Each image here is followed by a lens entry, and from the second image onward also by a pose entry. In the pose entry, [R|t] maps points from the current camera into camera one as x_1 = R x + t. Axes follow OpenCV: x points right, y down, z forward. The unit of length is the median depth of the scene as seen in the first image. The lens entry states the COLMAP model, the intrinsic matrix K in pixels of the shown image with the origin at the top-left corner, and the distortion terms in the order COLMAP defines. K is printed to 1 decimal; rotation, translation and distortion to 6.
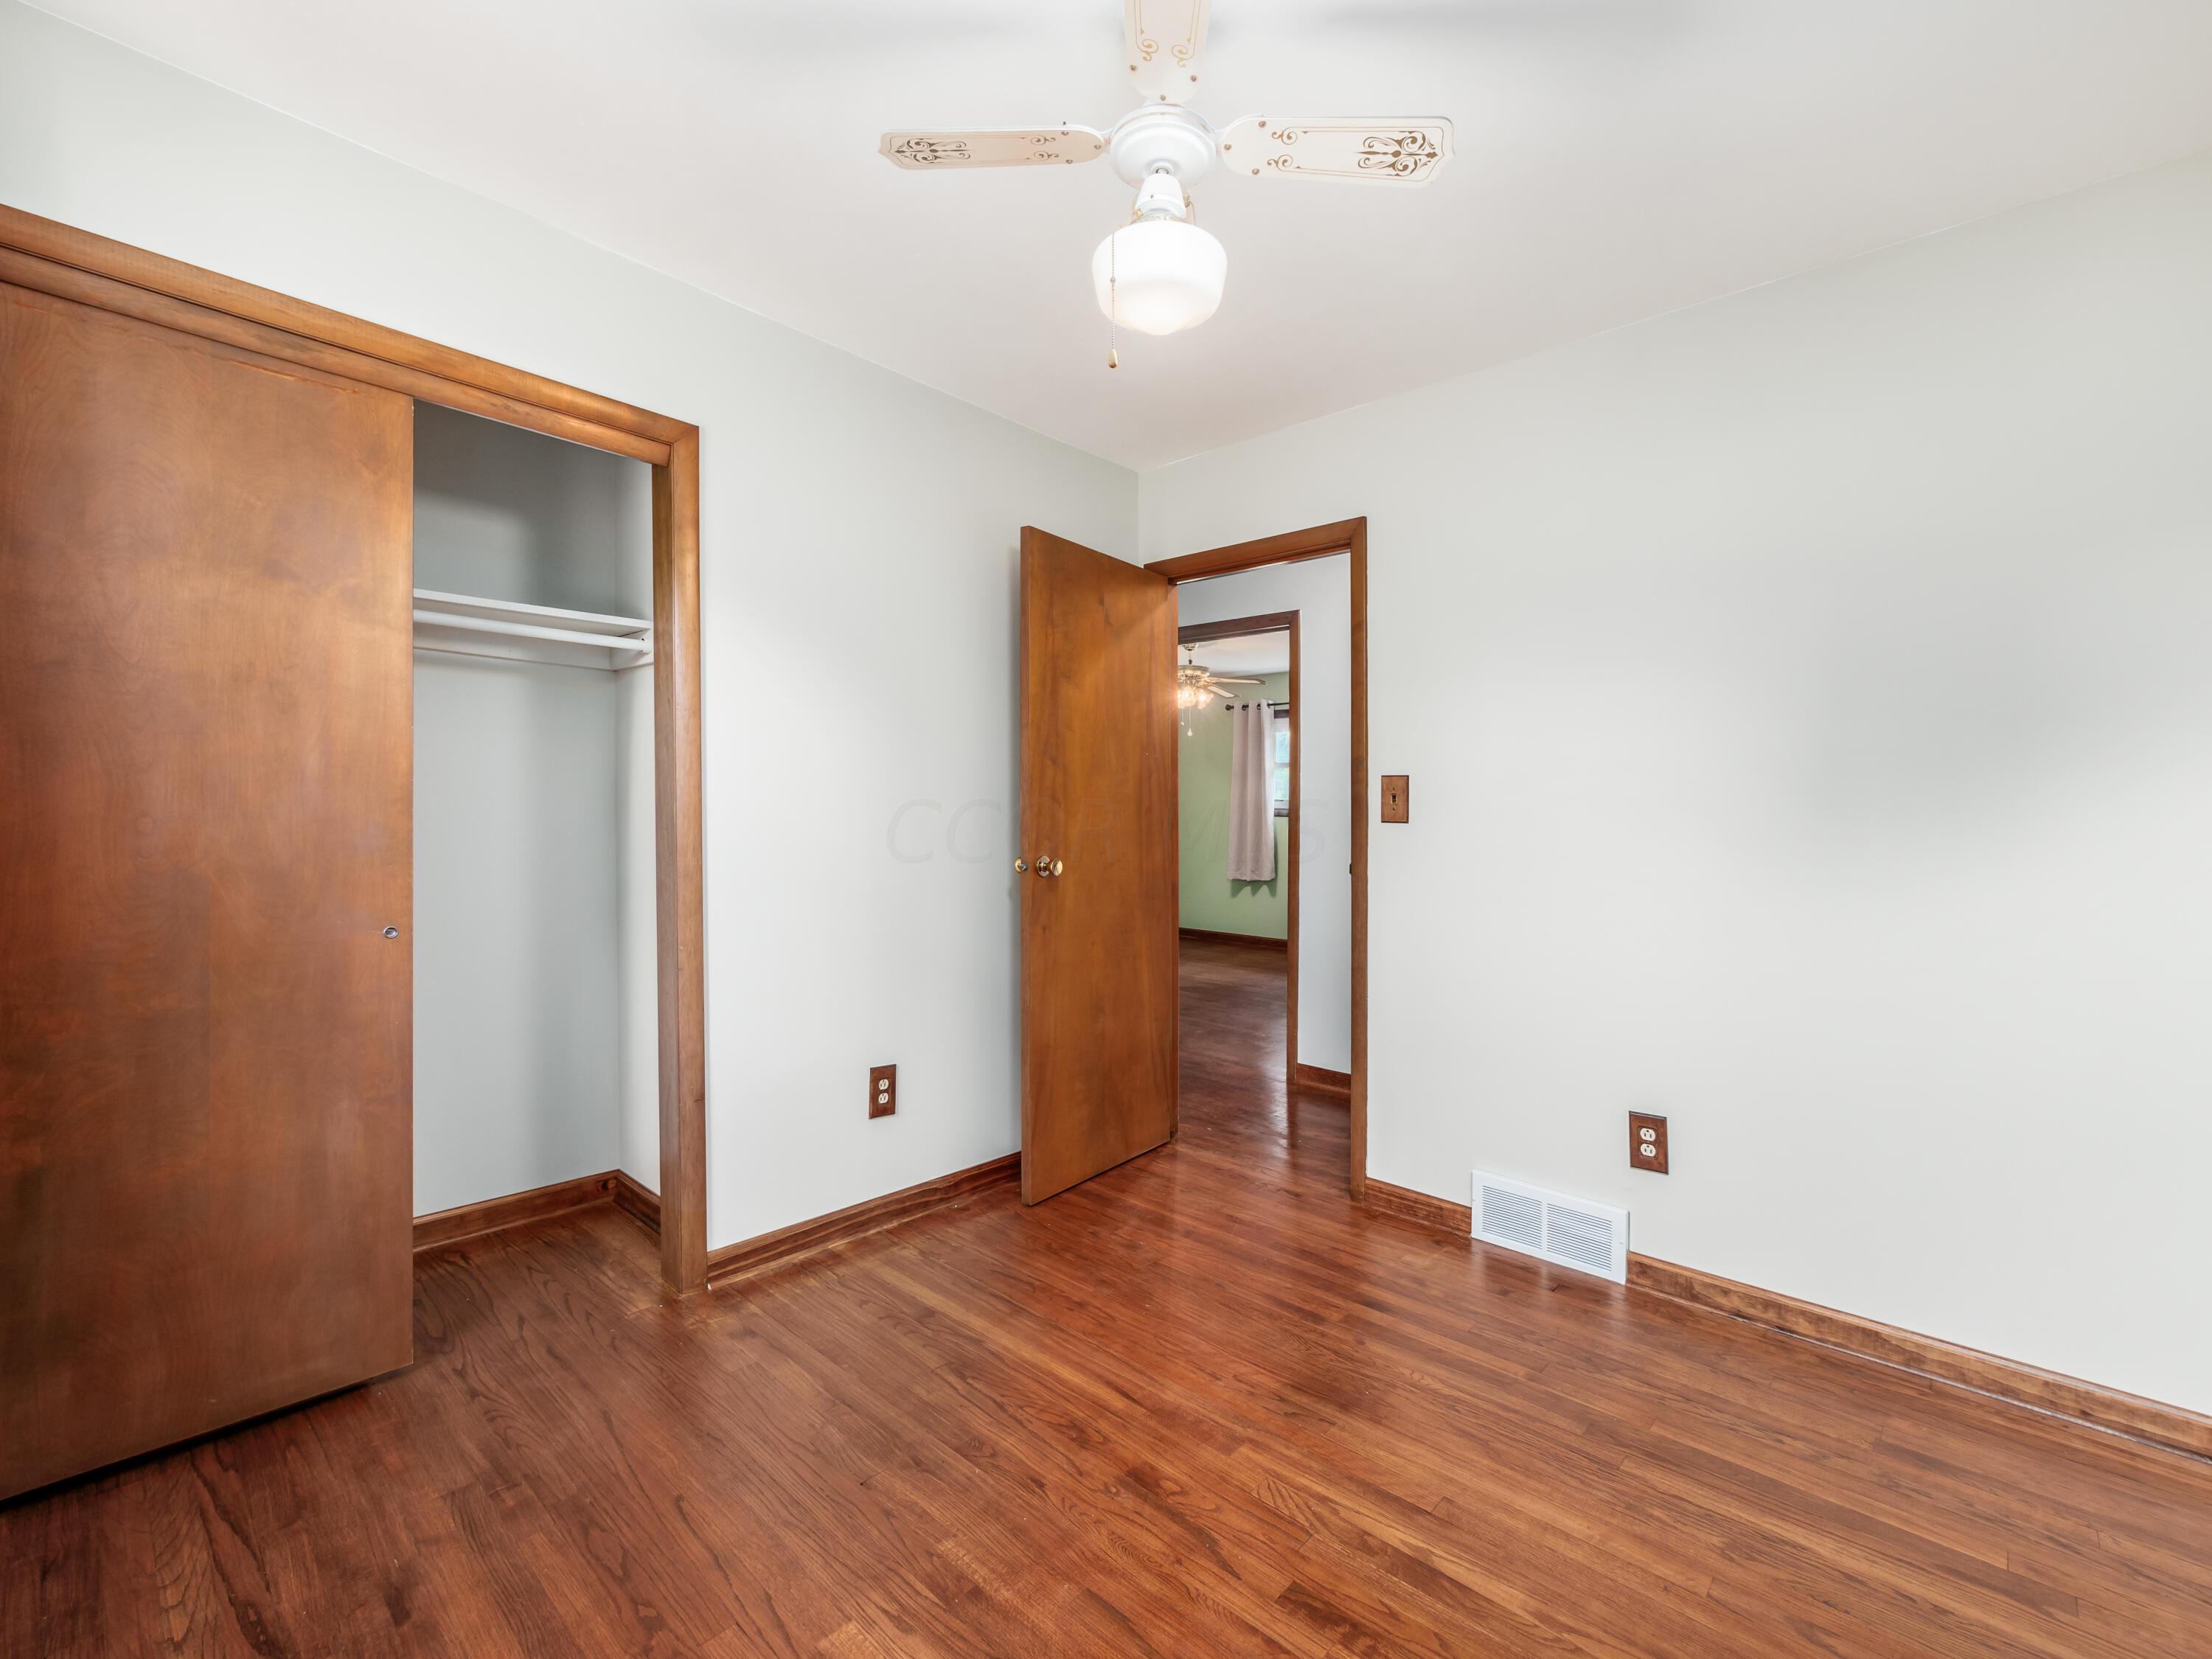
lens RADIAL K [[963.1, 0, 1100.6], [0, 963.1, 813.5], [0, 0, 1]] dist [-0.000034, -0.000749]
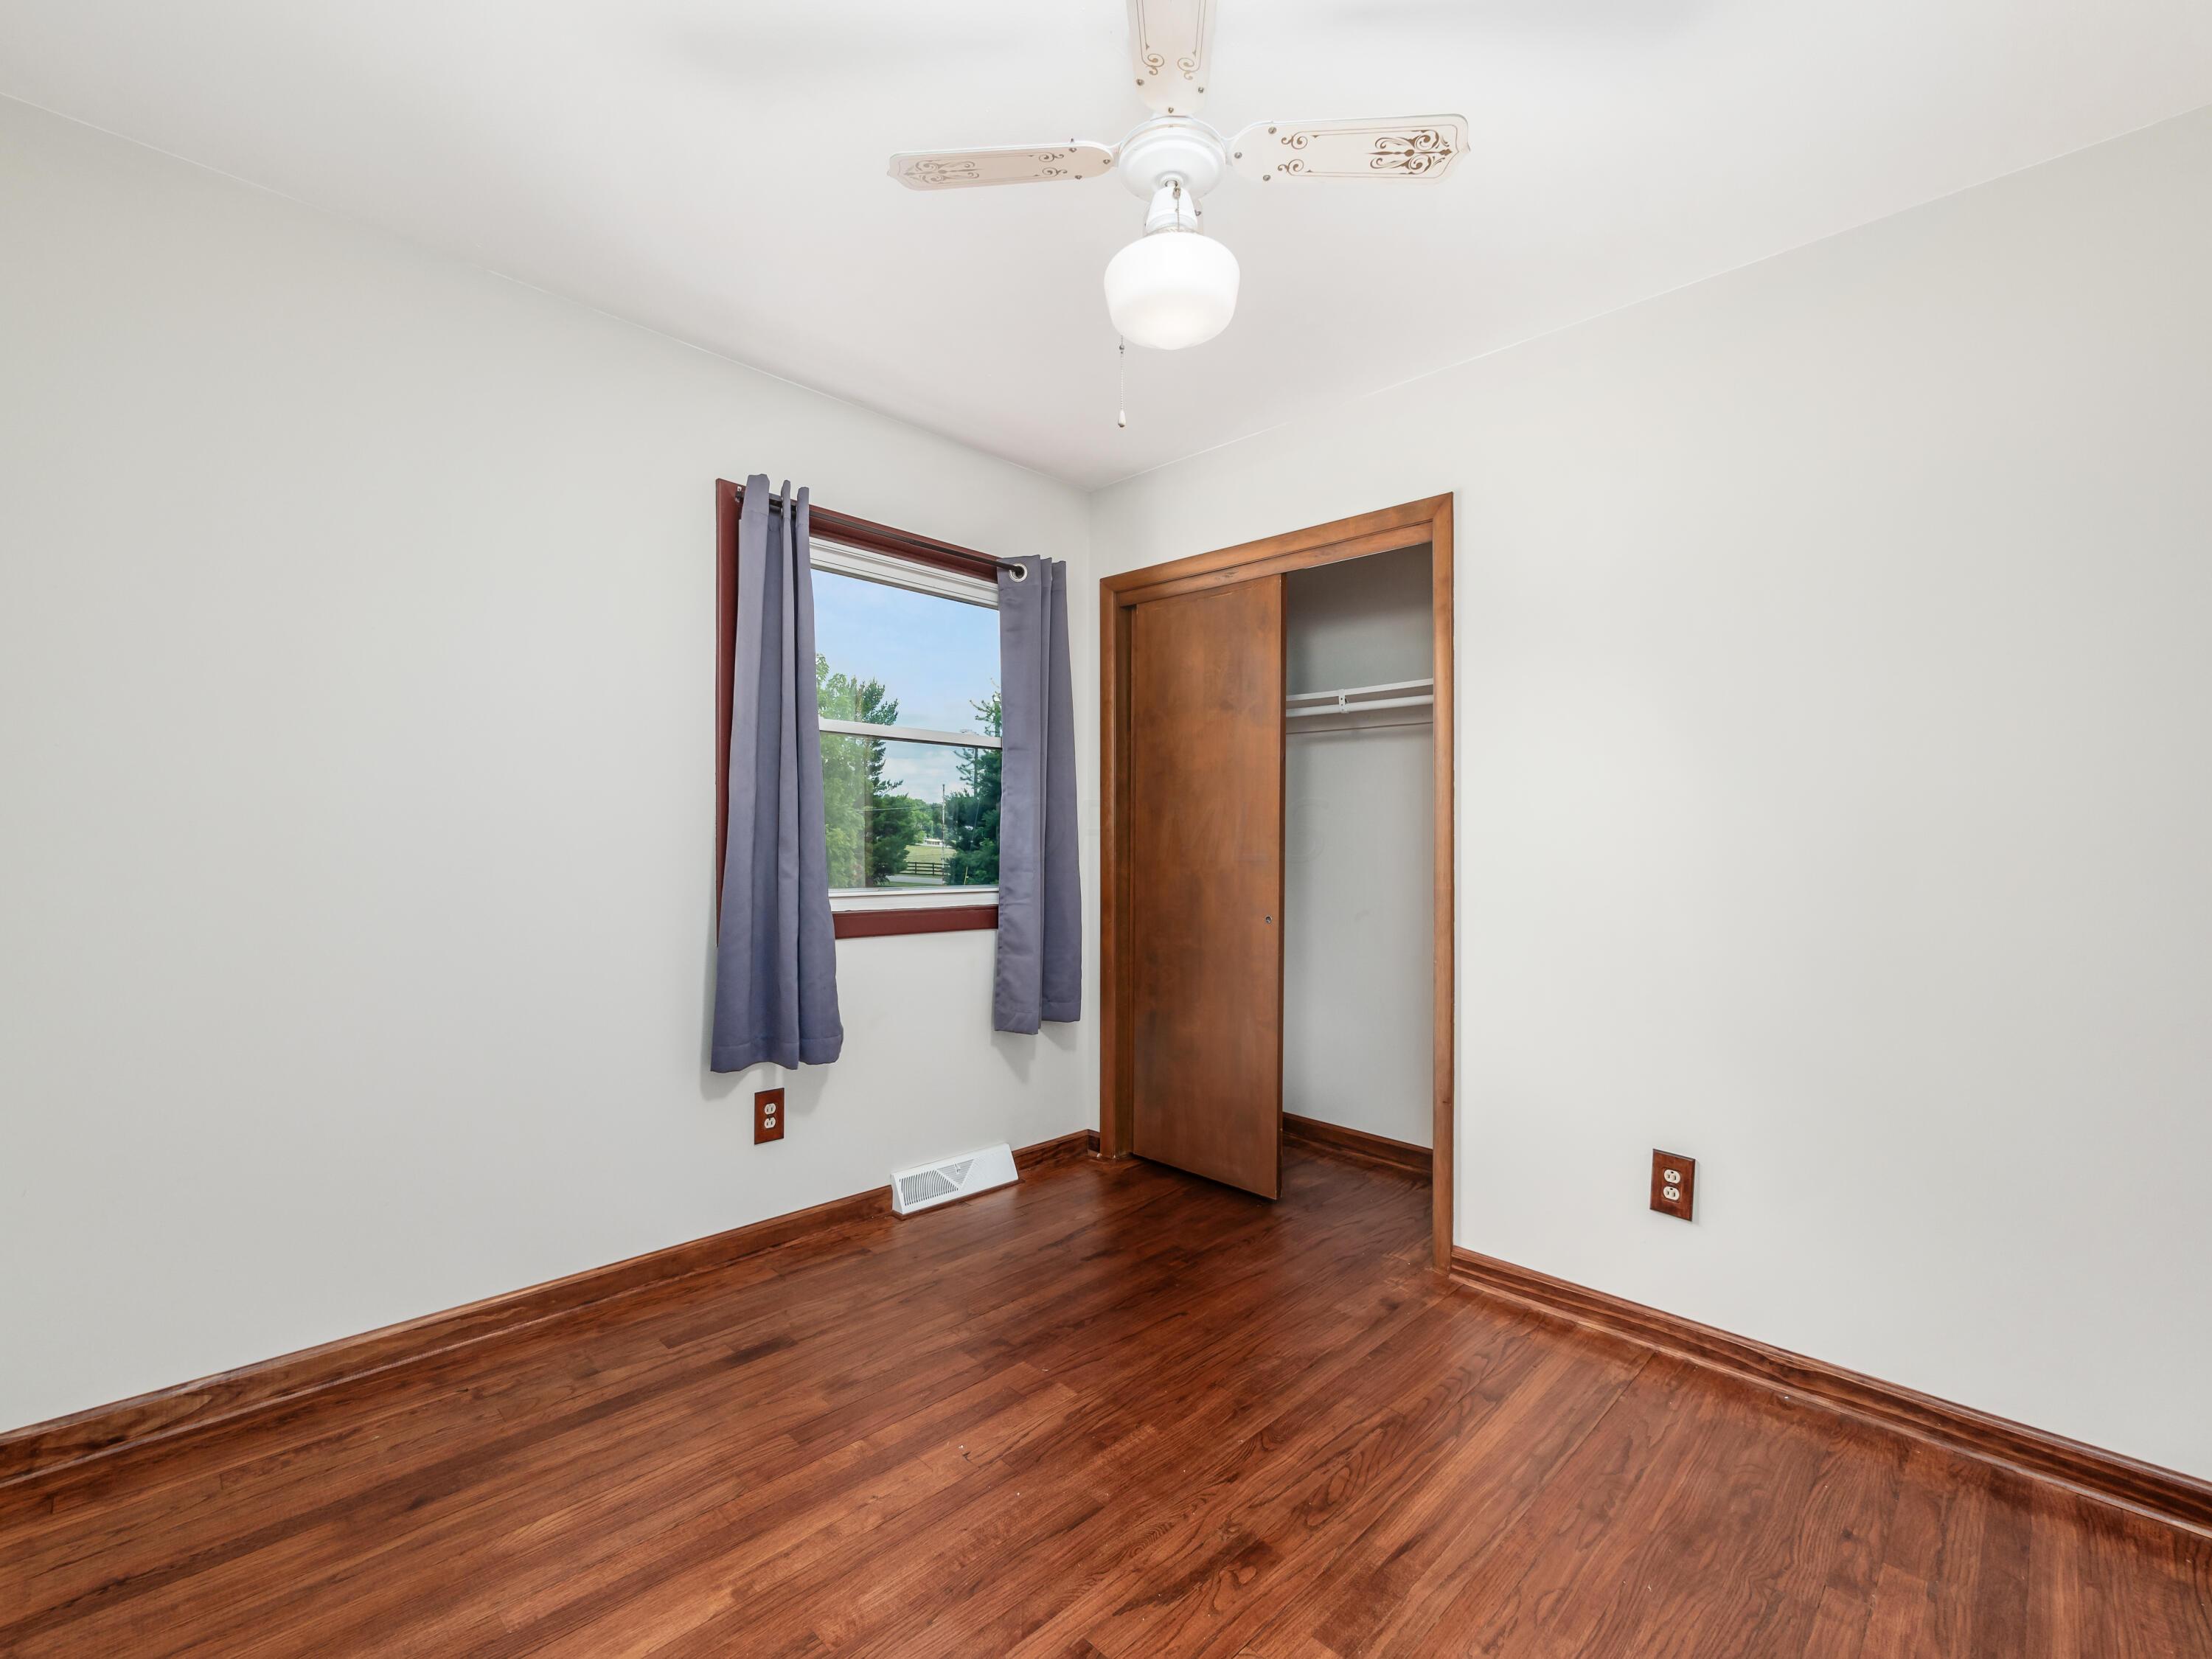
lens RADIAL K [[963.1, 0, 1090.4], [0, 963.1, 848.0], [0, 0, 1]] dist [-0.000034, -0.000749]
pose [[-0.038950, -0.006088, -0.999223, 0.863964], [-0.005529, 0.999967, -0.005877, 0.018430], [0.999226, 0.005296, -0.038982, 0.774838]]
